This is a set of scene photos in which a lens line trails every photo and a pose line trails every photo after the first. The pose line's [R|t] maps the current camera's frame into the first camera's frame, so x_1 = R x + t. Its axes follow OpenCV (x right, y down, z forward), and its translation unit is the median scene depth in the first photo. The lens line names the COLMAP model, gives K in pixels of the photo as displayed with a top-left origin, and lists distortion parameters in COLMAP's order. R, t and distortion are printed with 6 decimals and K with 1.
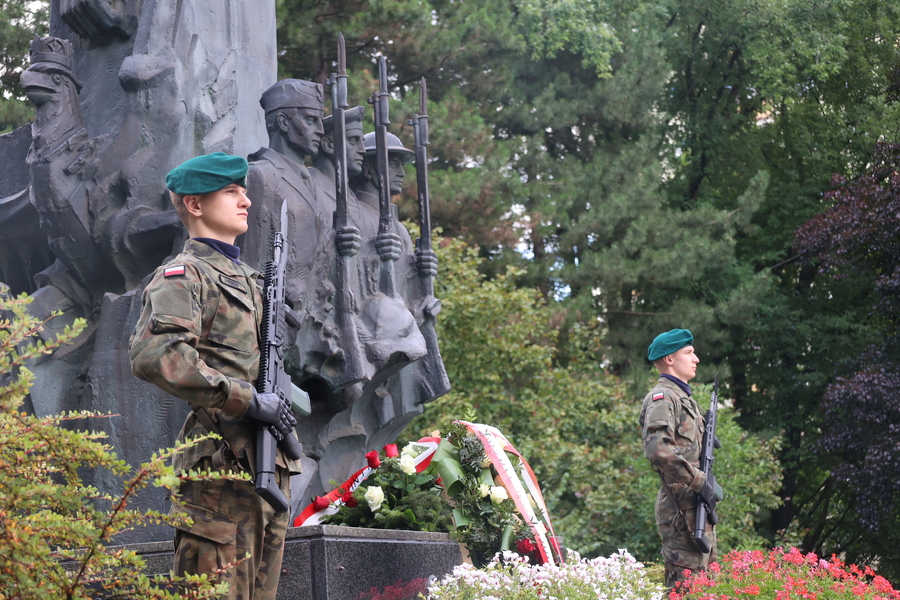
lens RADIAL K [[1820.0, 0, 450.0], [0, 1820.0, 300.0], [0, 0, 1]] dist [-0.012148, 0.058411]
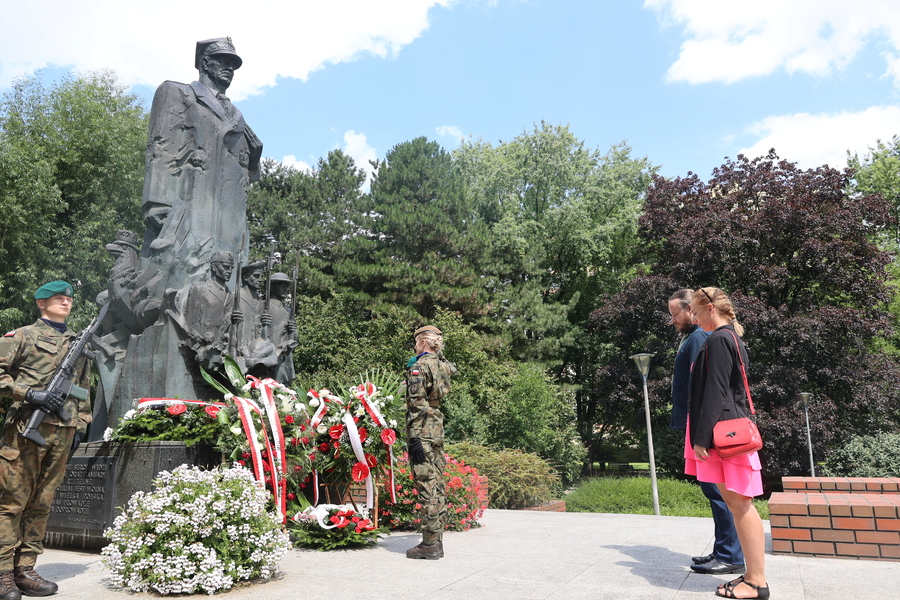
lens RADIAL K [[615.9, 0, 450.0], [0, 615.9, 300.0], [0, 0, 1]] dist [-0.001666, -0.003896]
pose [[0.995679, 0.036861, -0.085237, 0.298784], [-0.040948, 0.998069, -0.046711, -0.028767], [0.083350, 0.050000, 0.995265, 0.203962]]
